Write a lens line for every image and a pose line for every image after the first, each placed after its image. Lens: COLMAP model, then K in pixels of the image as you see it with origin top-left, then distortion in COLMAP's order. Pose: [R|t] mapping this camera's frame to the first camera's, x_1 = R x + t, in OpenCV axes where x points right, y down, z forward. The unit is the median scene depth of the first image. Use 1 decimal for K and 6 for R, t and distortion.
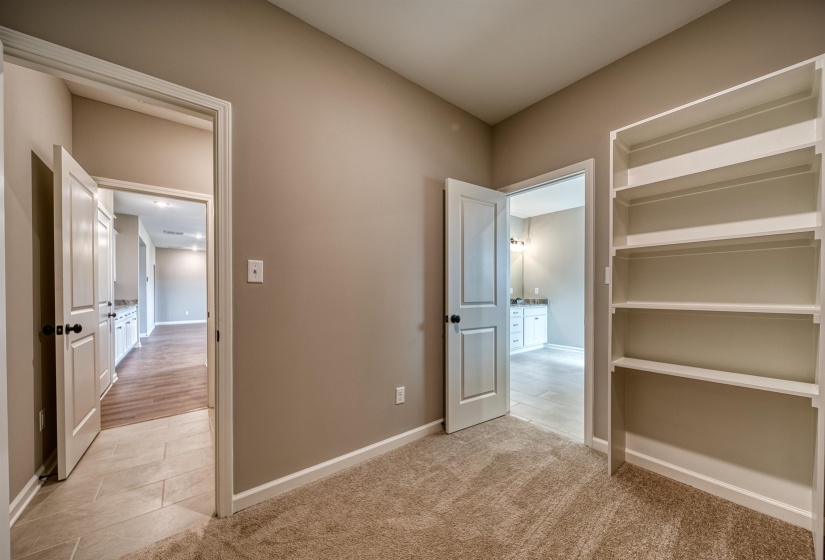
lens RADIAL K [[292.2, 0, 408.6], [0, 292.2, 293.0], [0, 0, 1]] dist [-0.005797, -0.000255]
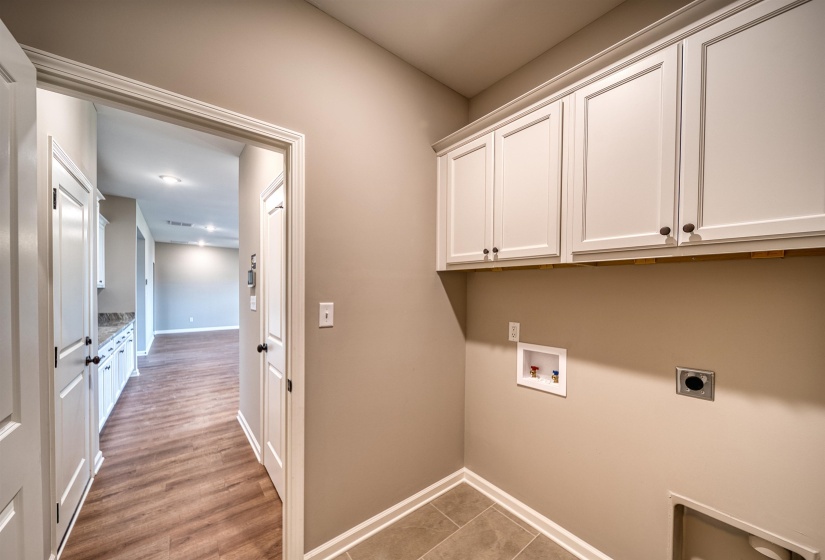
lens RADIAL K [[292.2, 0, 408.6], [0, 292.2, 293.0], [0, 0, 1]] dist [-0.005797, -0.000255]
pose [[0.999868, 0.012296, 0.010576, -0.220401], [-0.012380, 0.999892, 0.007916, -0.036638], [-0.010477, -0.008046, 0.999913, 0.229299]]
